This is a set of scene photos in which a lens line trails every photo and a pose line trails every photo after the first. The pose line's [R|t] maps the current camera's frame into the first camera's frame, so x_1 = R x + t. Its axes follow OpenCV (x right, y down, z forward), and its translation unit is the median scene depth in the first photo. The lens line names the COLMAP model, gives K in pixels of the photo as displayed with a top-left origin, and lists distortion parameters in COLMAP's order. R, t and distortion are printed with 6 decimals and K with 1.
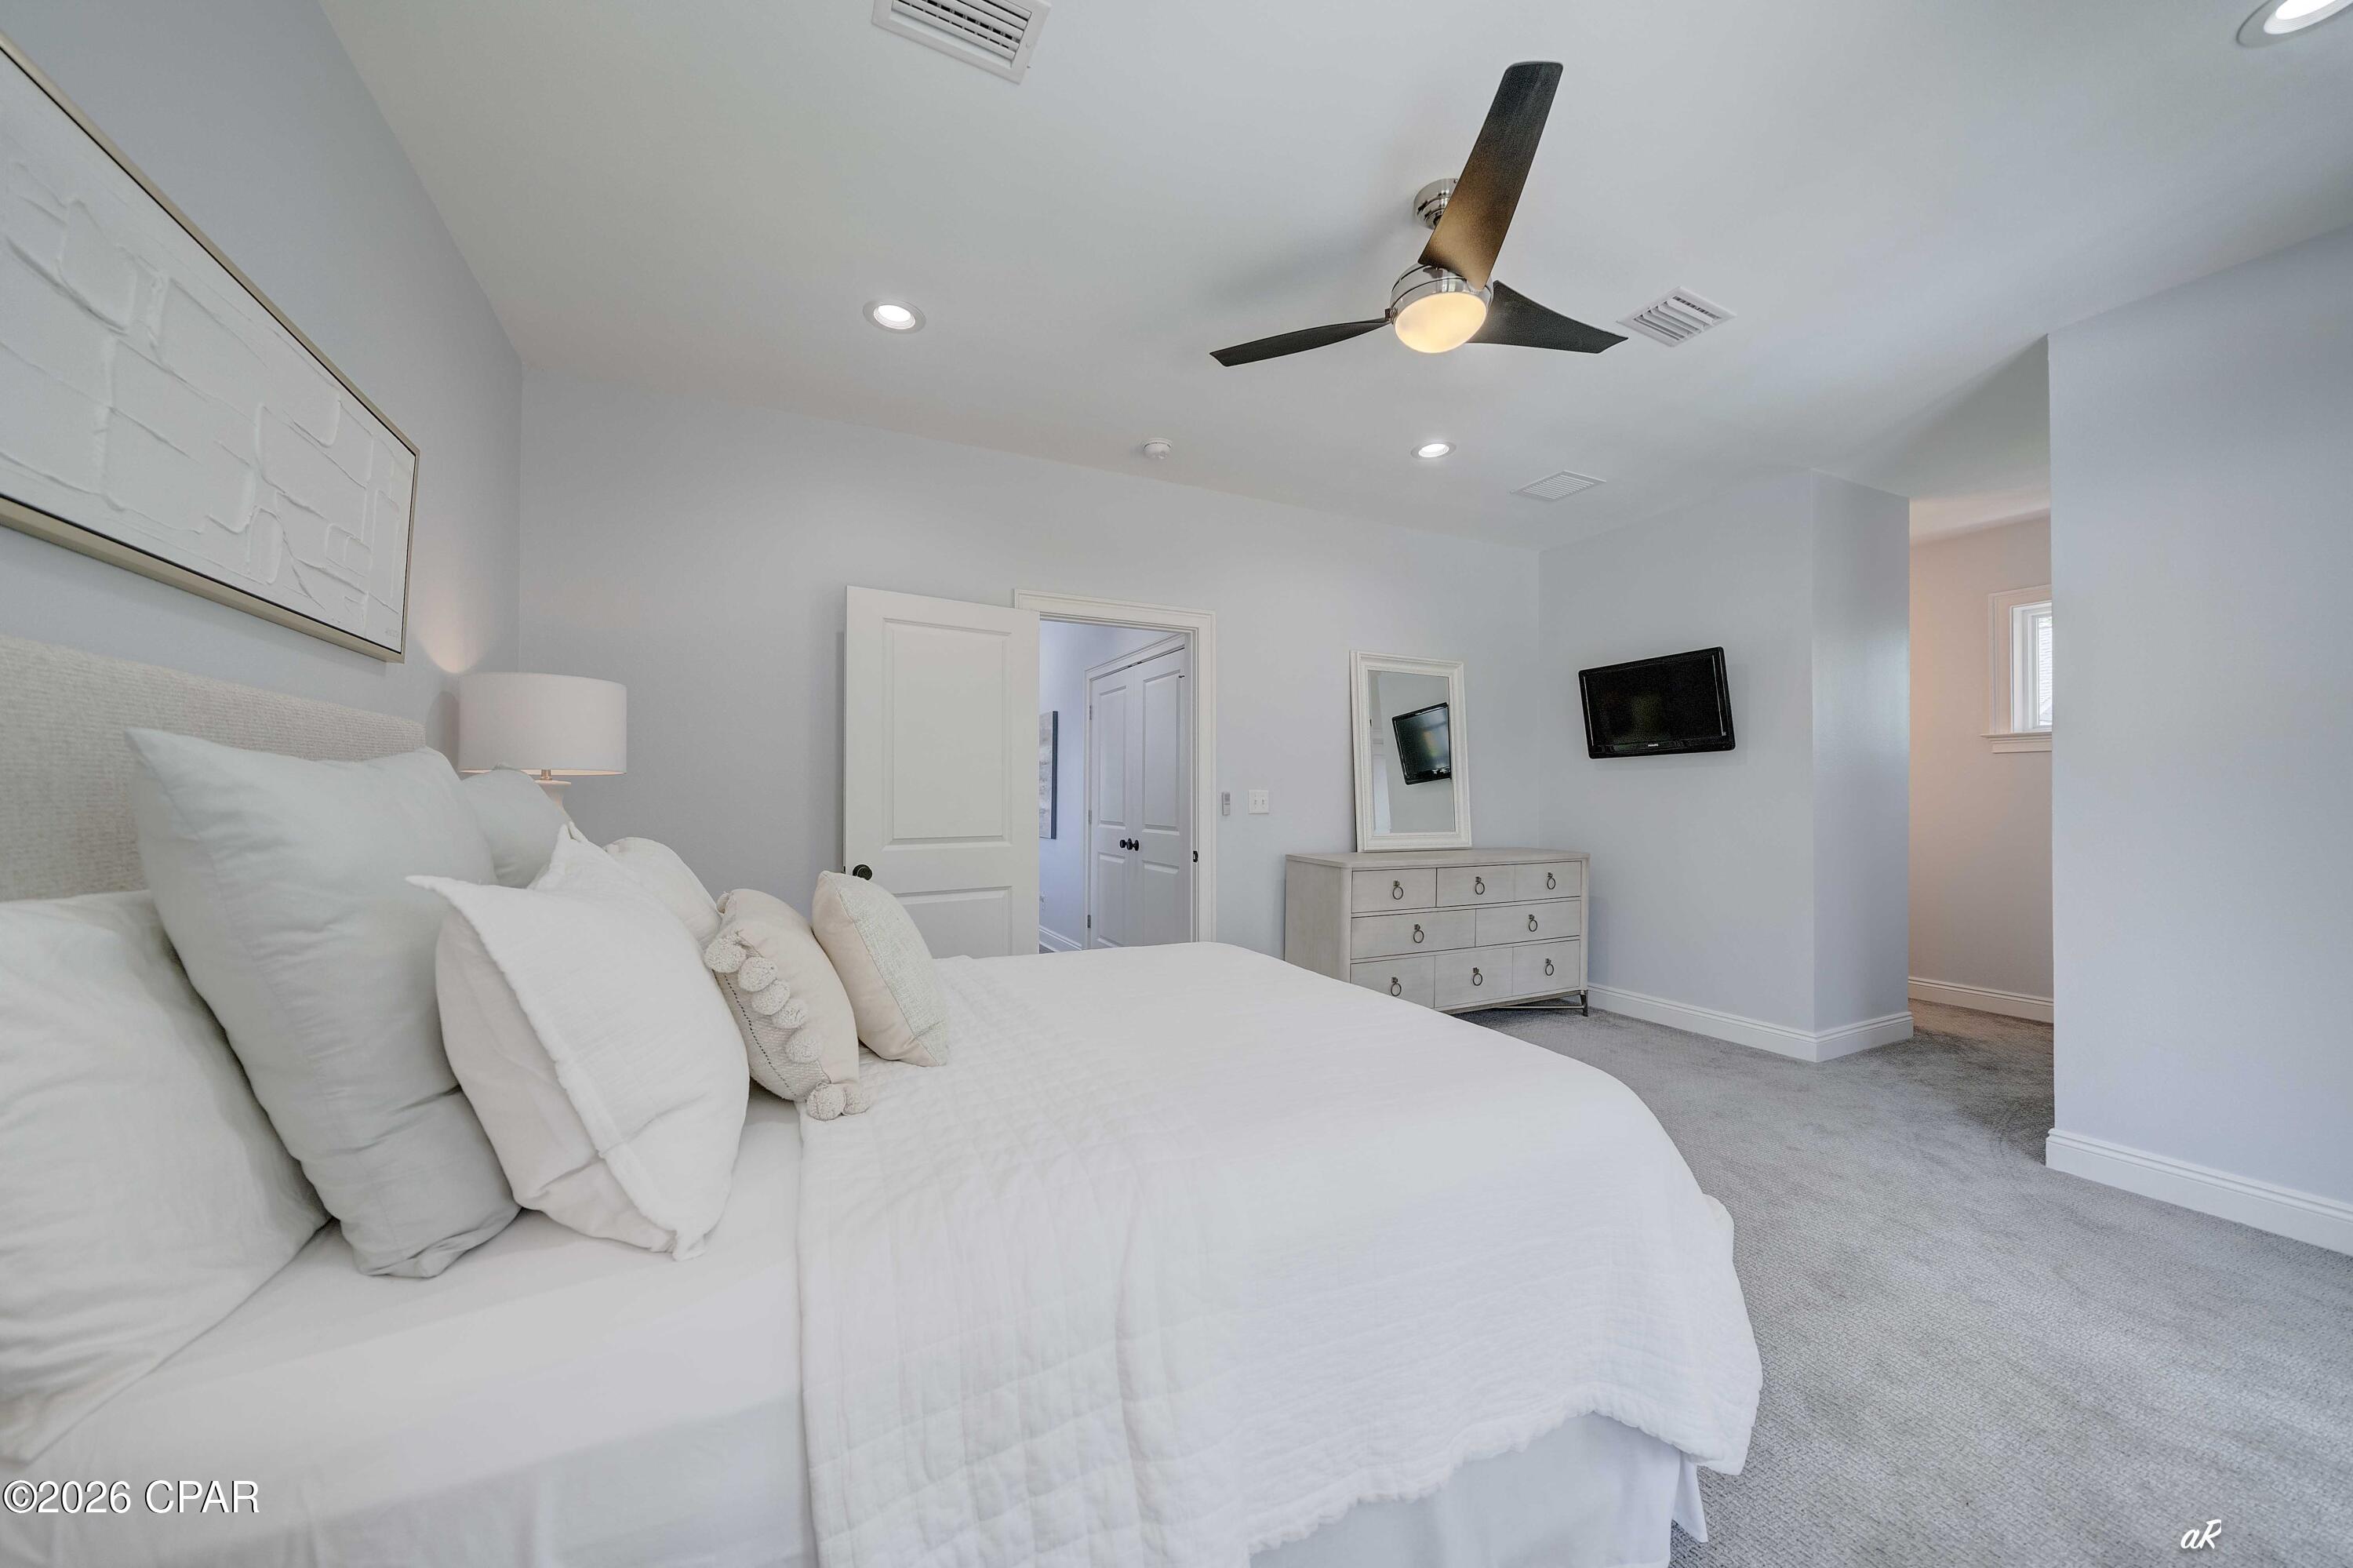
lens RADIAL K [[813.8, 0, 1178.2], [0, 813.8, 795.8], [0, 0, 1]] dist [-0.008120, -0.000230]
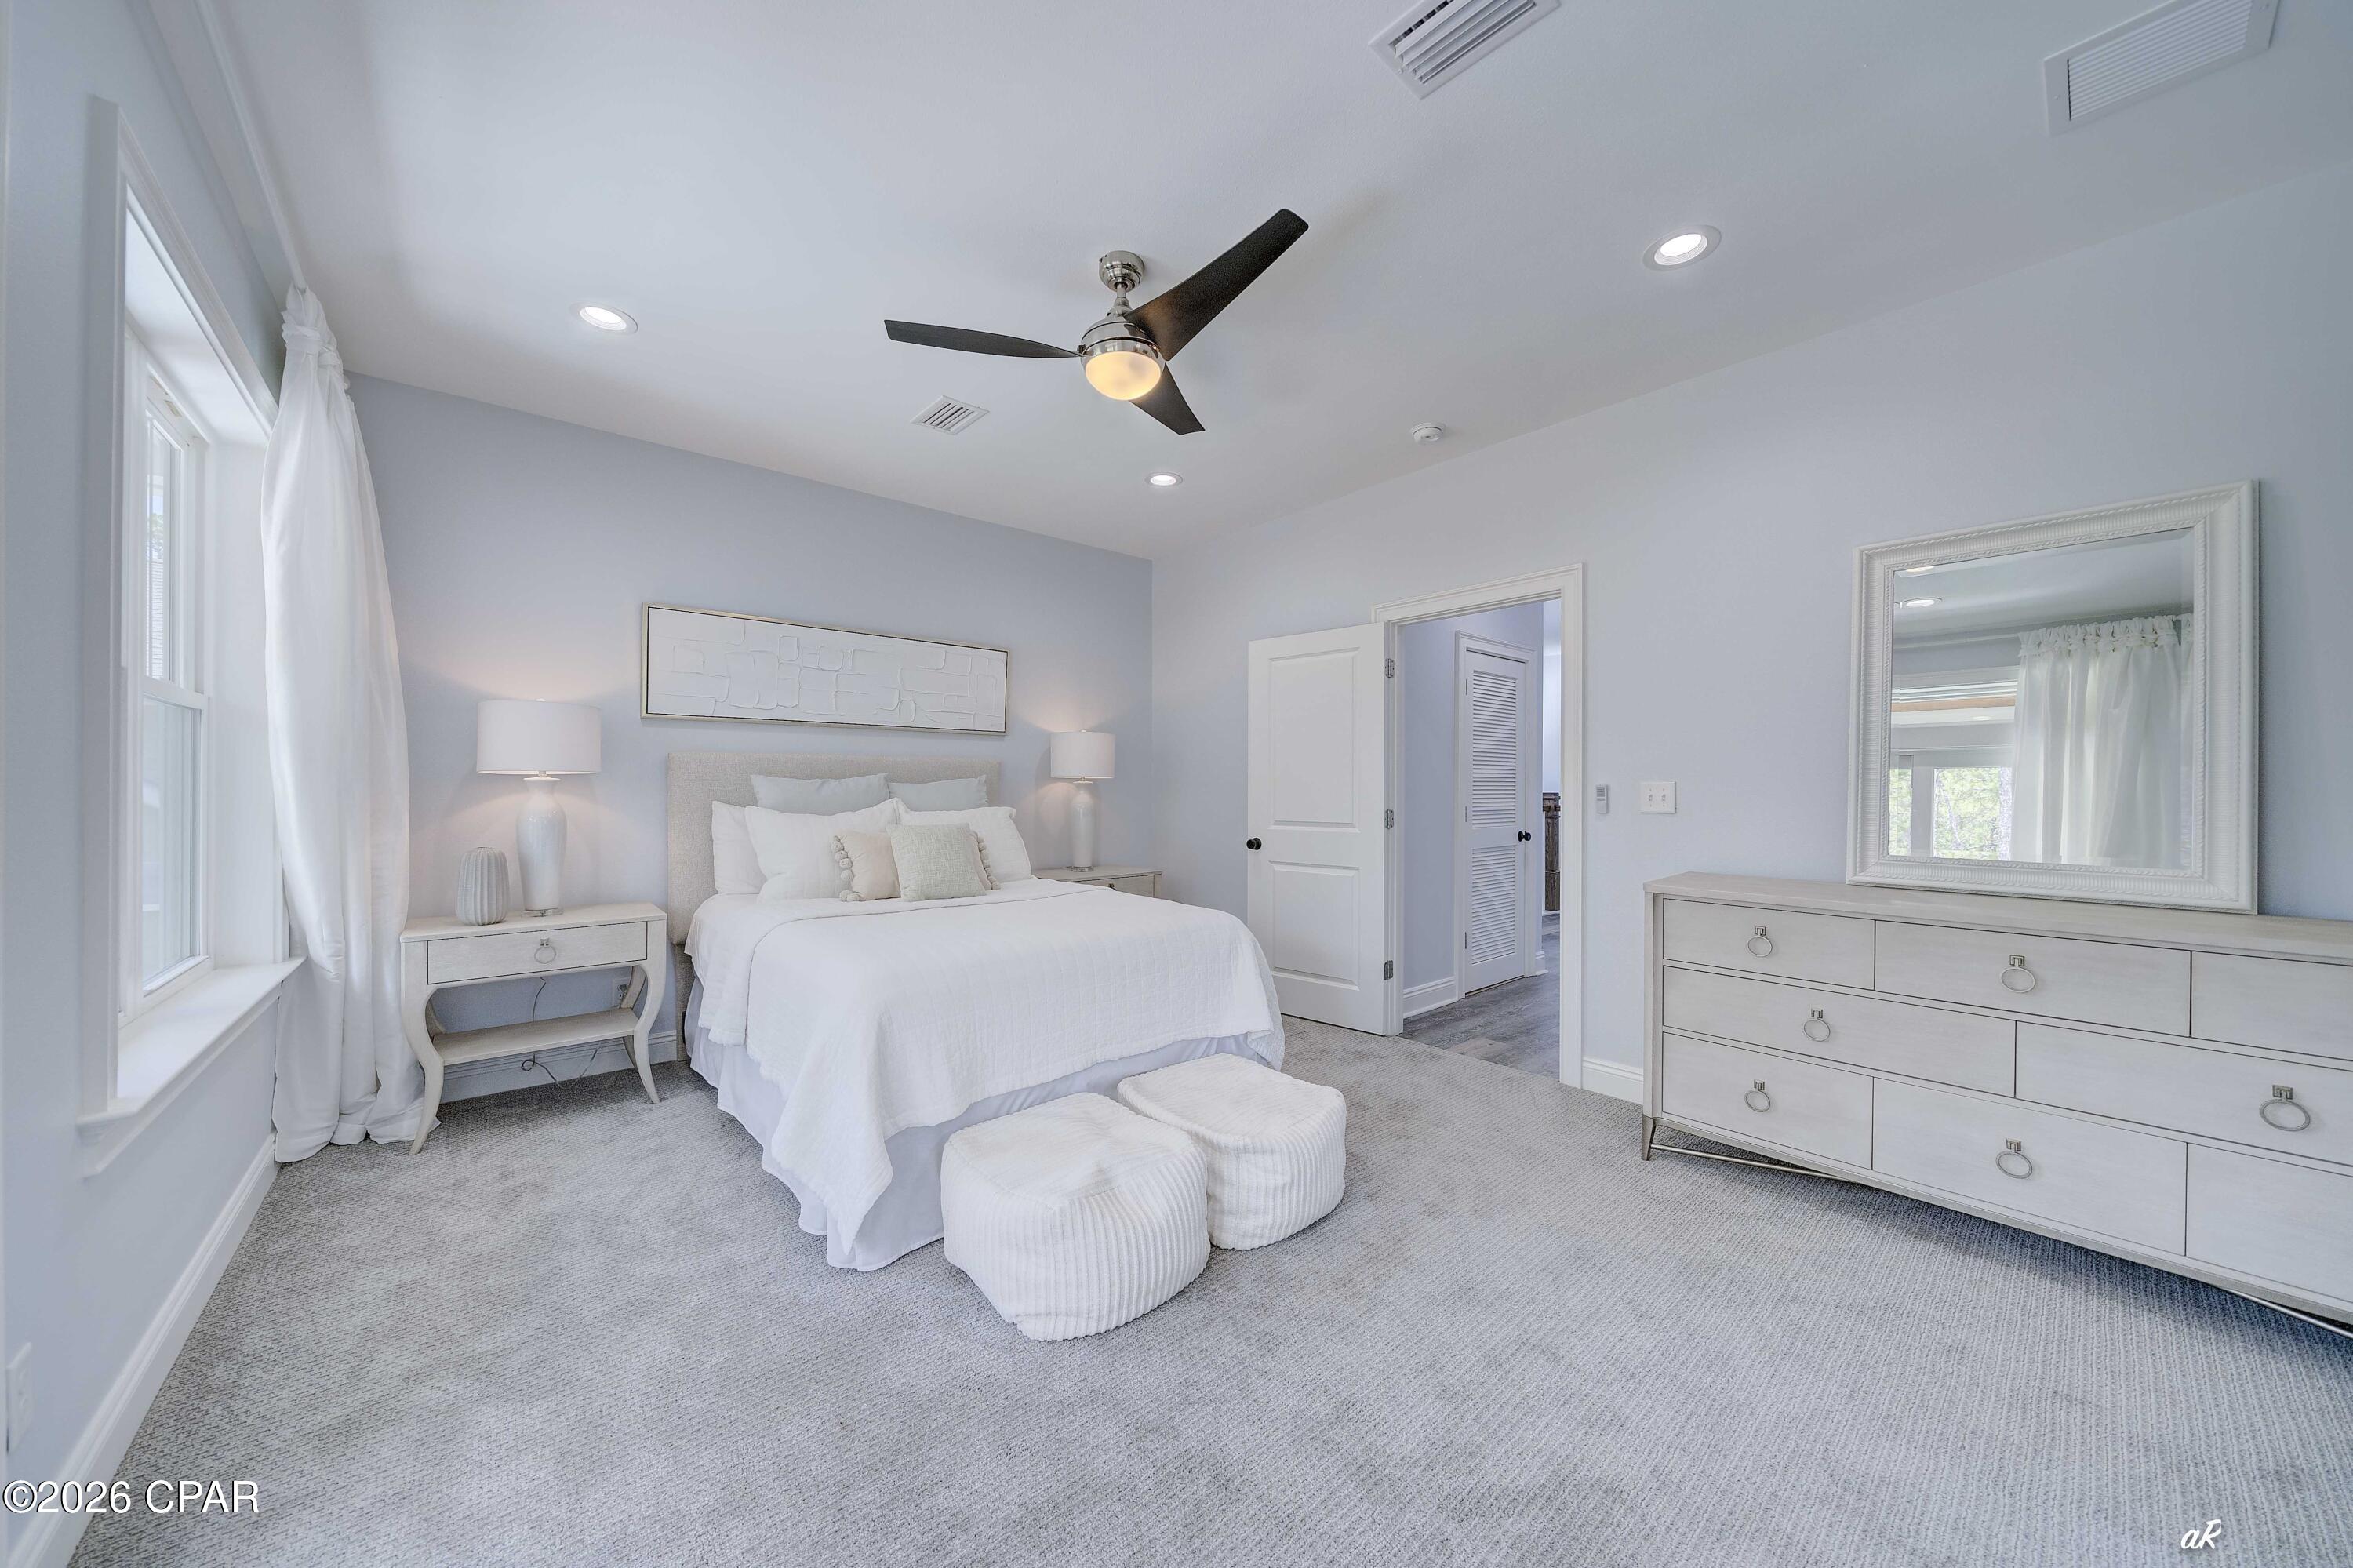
lens RADIAL K [[813.8, 0, 1176.8], [0, 813.8, 786.9], [0, 0, 1]] dist [-0.008120, -0.000230]
pose [[0.237266, -0.001988, -0.971443, 0.740727], [-0.000772, 0.999997, -0.002235, -0.000072], [0.971444, 0.001280, 0.237264, 0.407407]]
